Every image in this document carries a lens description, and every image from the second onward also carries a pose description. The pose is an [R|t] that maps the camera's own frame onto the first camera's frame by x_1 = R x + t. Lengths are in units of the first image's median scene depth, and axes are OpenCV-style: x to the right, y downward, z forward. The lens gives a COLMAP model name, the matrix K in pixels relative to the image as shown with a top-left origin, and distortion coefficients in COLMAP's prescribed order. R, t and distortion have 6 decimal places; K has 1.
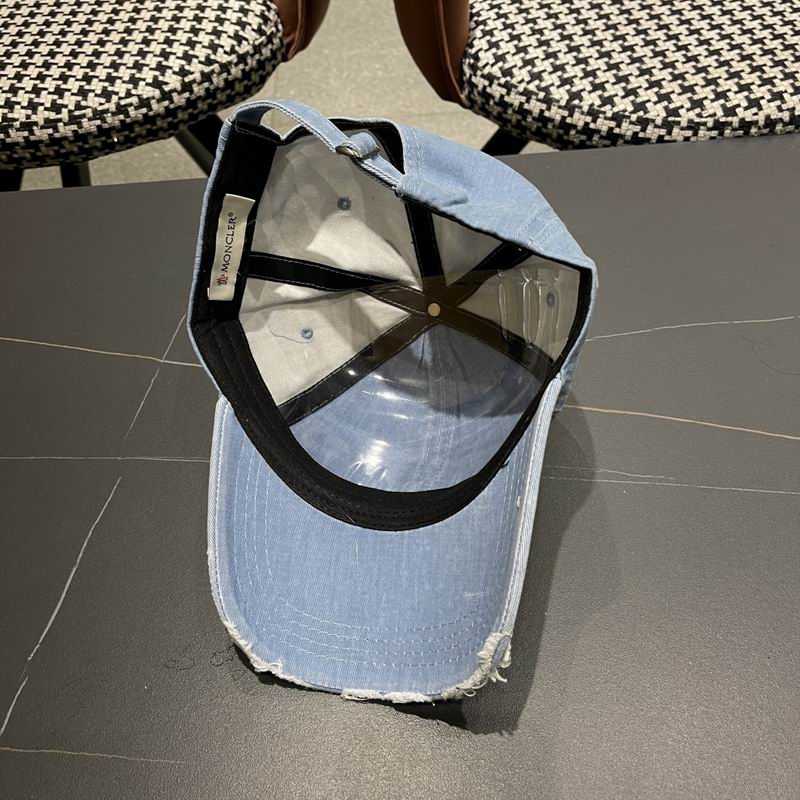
lens RADIAL K [[831.8, 0, 396.3], [0, 831.8, 400.9], [0, 0, 1]] dist [0.015264, 0.000000]
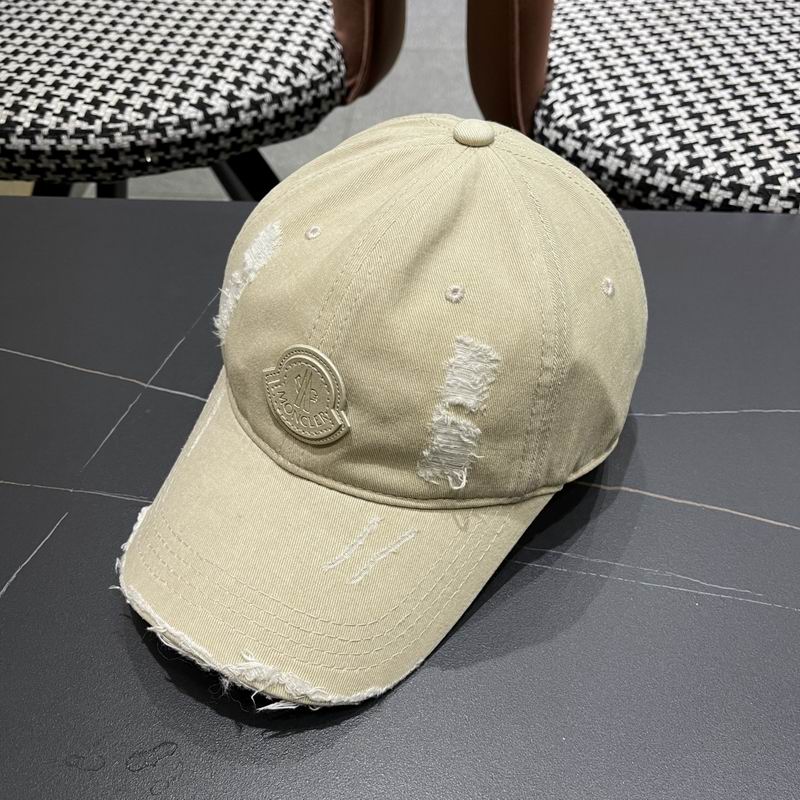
lens RADIAL K [[831.8, 0, 397.2], [0, 831.8, 407.5], [0, 0, 1]] dist [0.015264, 0.000000]
pose [[0.992661, 0.107872, -0.054655, 0.015043], [-0.113802, 0.986167, -0.120518, 0.036526], [0.040899, 0.125854, 0.991205, 0.138136]]
